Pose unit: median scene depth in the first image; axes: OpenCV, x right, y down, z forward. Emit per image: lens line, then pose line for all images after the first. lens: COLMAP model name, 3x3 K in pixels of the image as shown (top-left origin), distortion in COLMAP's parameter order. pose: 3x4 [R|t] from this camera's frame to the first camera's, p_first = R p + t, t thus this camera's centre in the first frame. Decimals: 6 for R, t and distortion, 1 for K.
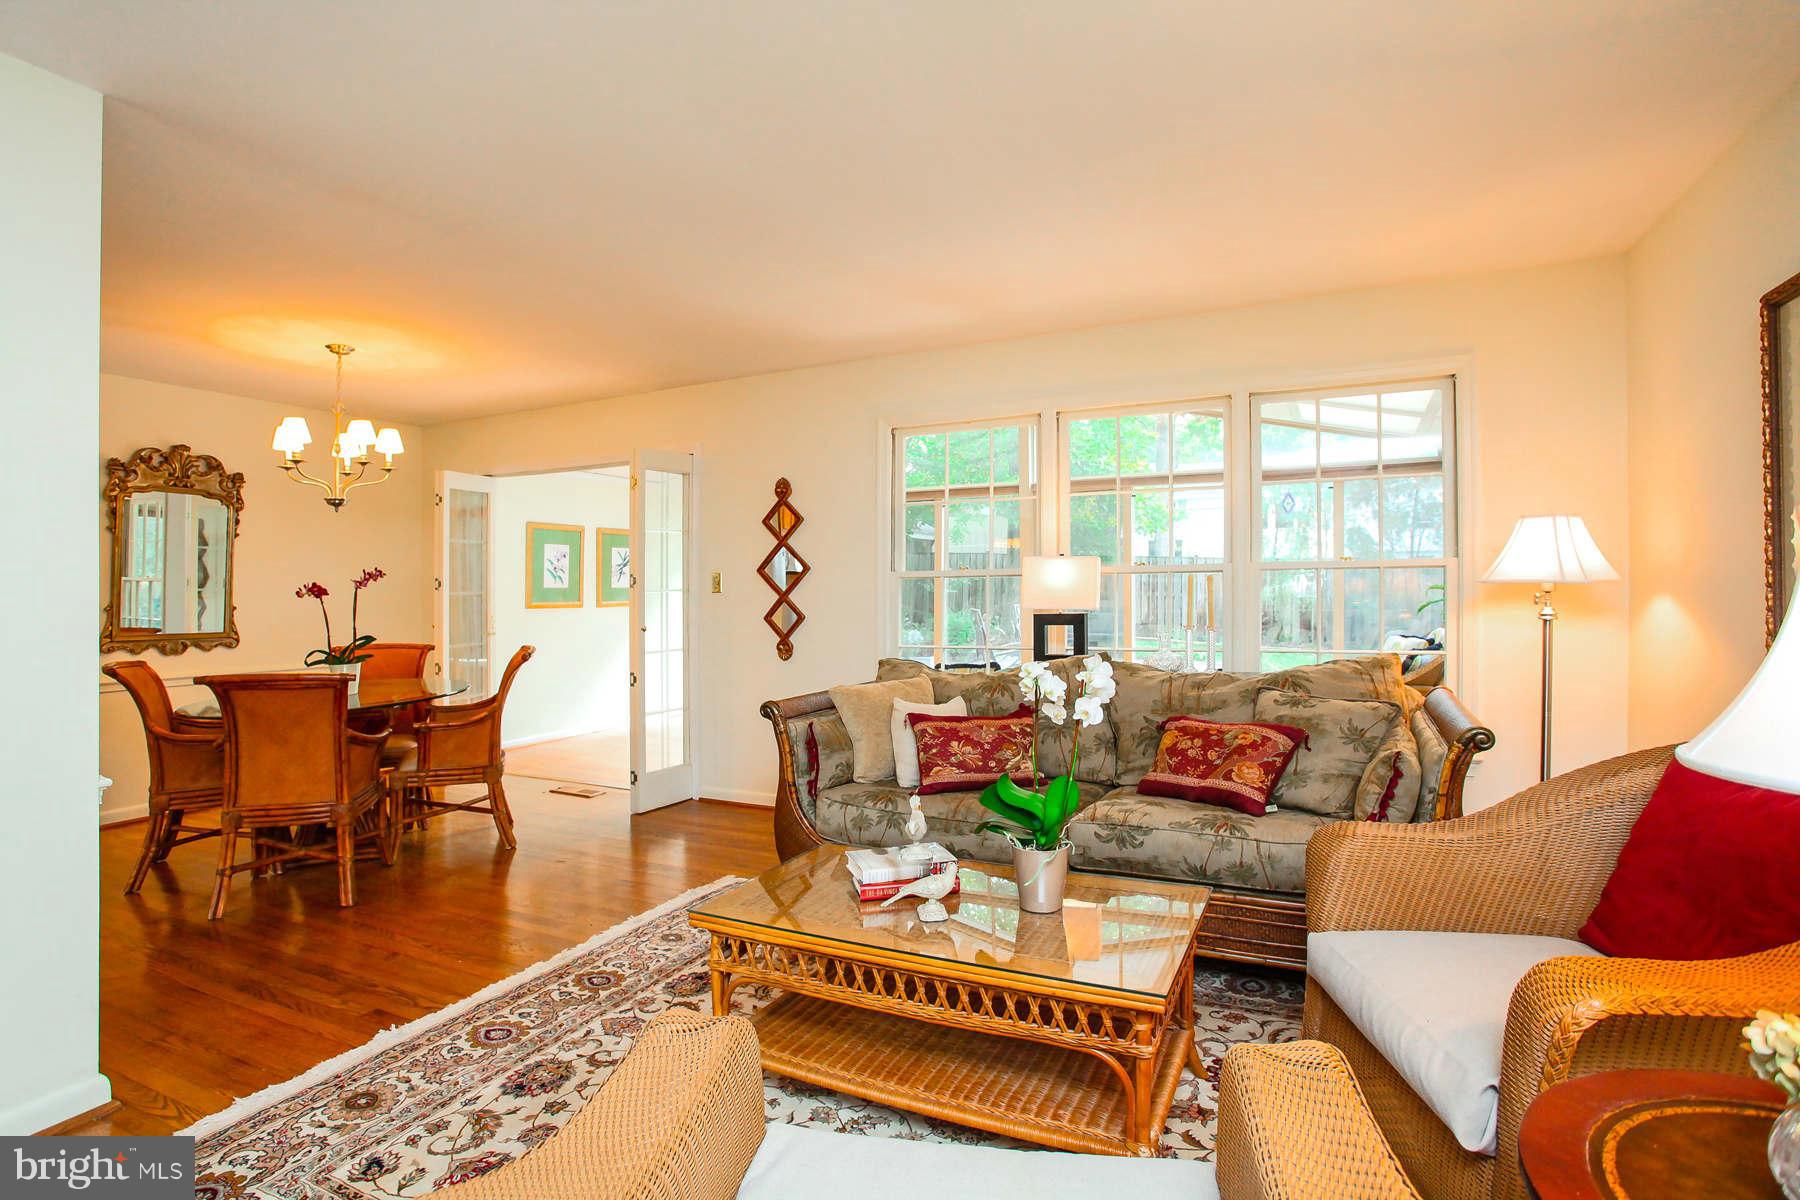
lens RADIAL K [[883.5, 0, 902.0], [0, 883.5, 585.2], [0, 0, 1]] dist [-0.060002, 0.027128]
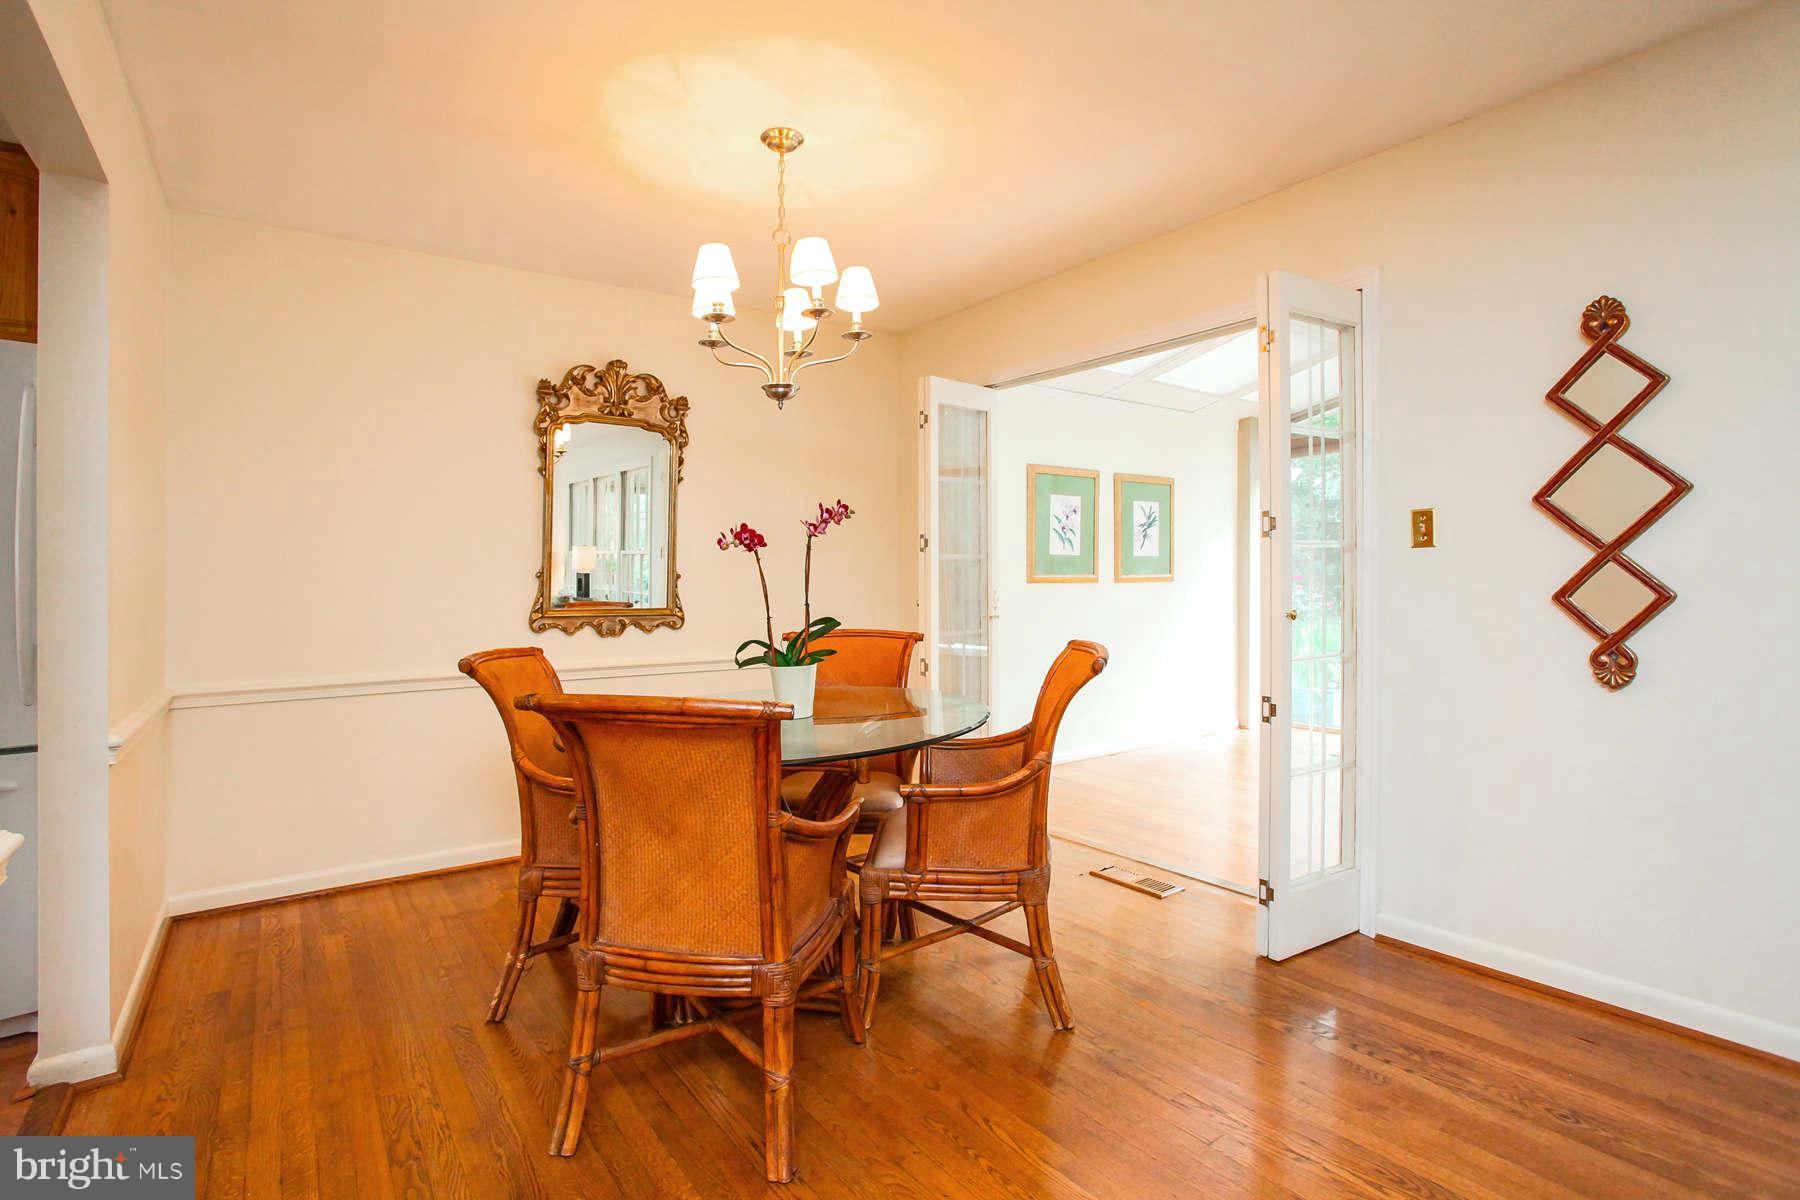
lens RADIAL K [[902.5, 0, 846.3], [0, 902.5, 562.2], [0, 0, 1]] dist [0.000177, -0.000066]
pose [[0.852135, -0.007468, -0.523268, -0.260970], [0.003714, 0.999959, -0.008223, 0.023625], [0.523309, 0.005064, 0.852128, 0.444194]]
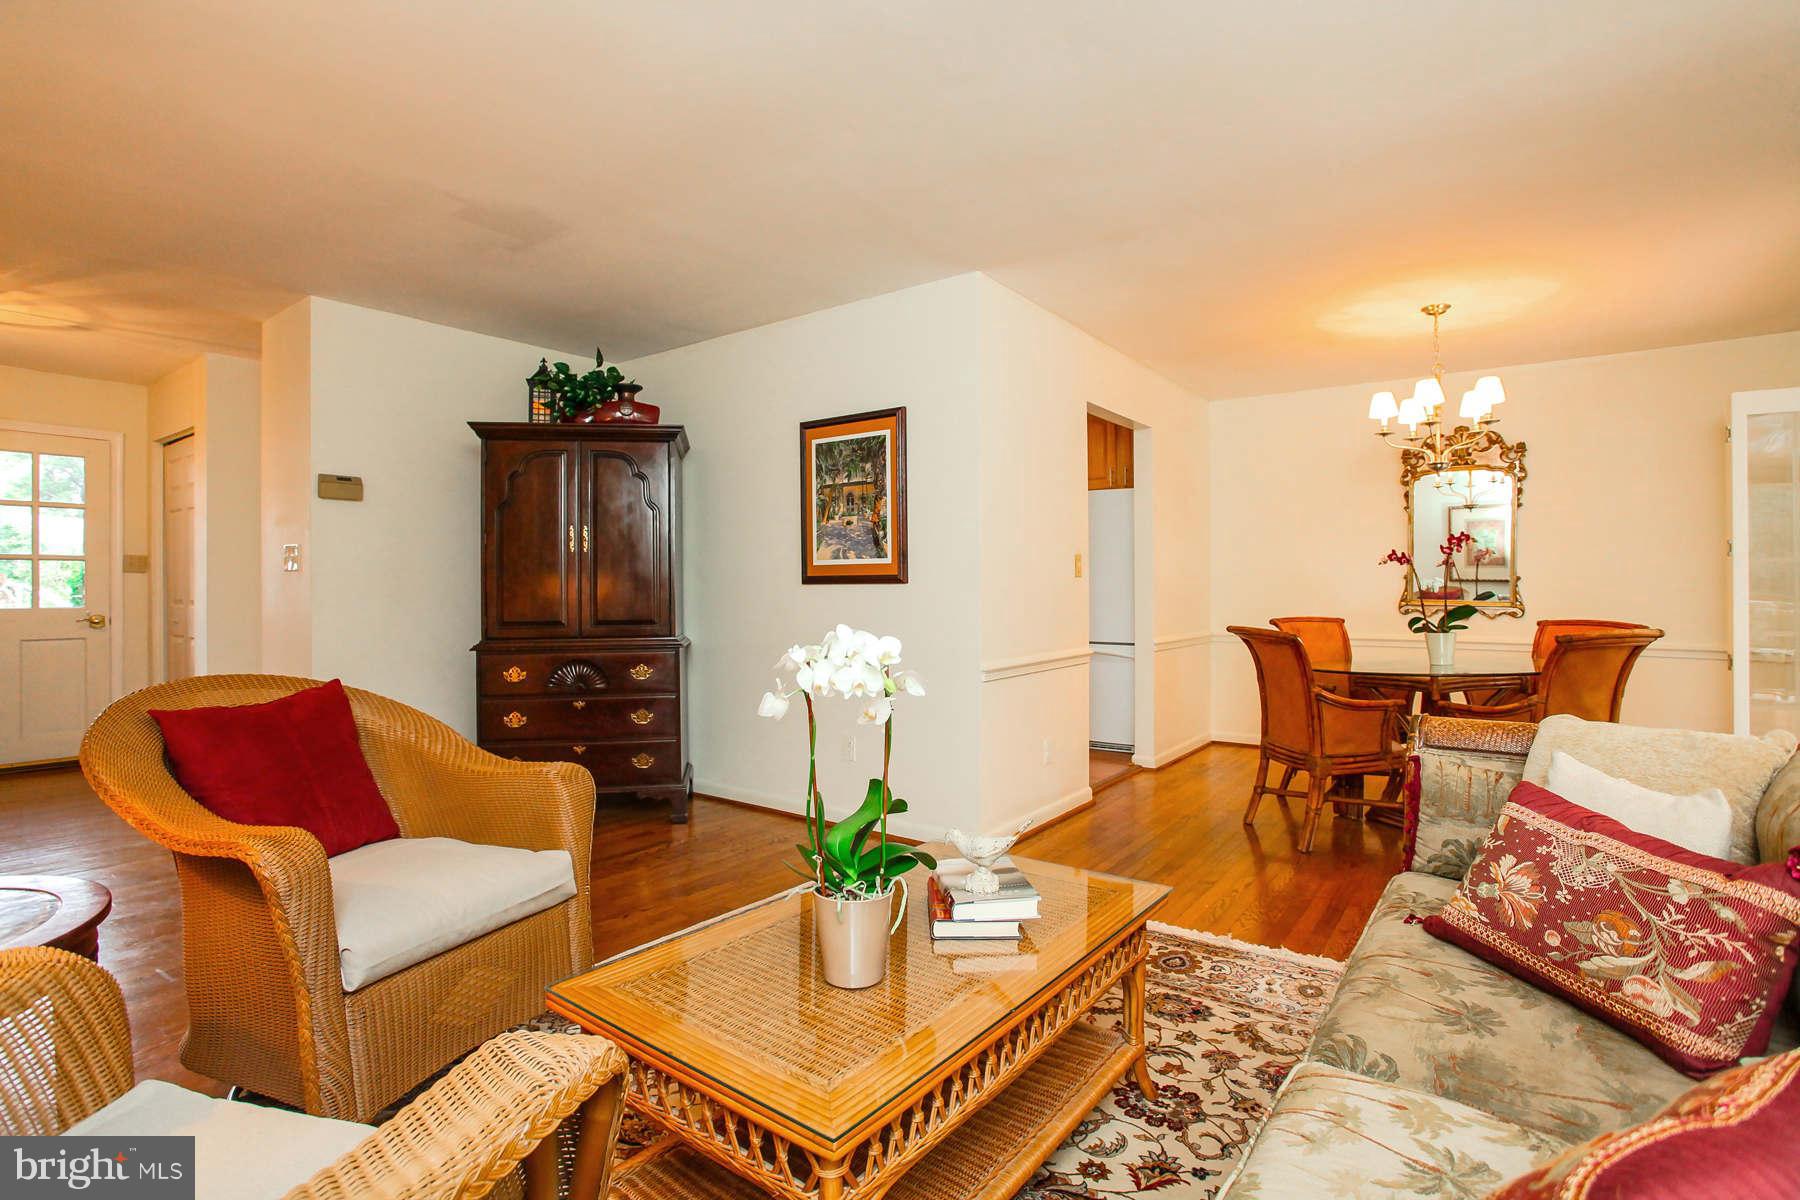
lens RADIAL K [[883.5, 0, 902.0], [0, 883.5, 585.2], [0, 0, 1]] dist [-0.060002, 0.027128]
pose [[-0.184168, 0.011243, -0.982831, 0.374969], [0.007058, 0.999924, 0.010116, 0.021674], [0.982869, -0.005074, -0.184233, 0.529971]]
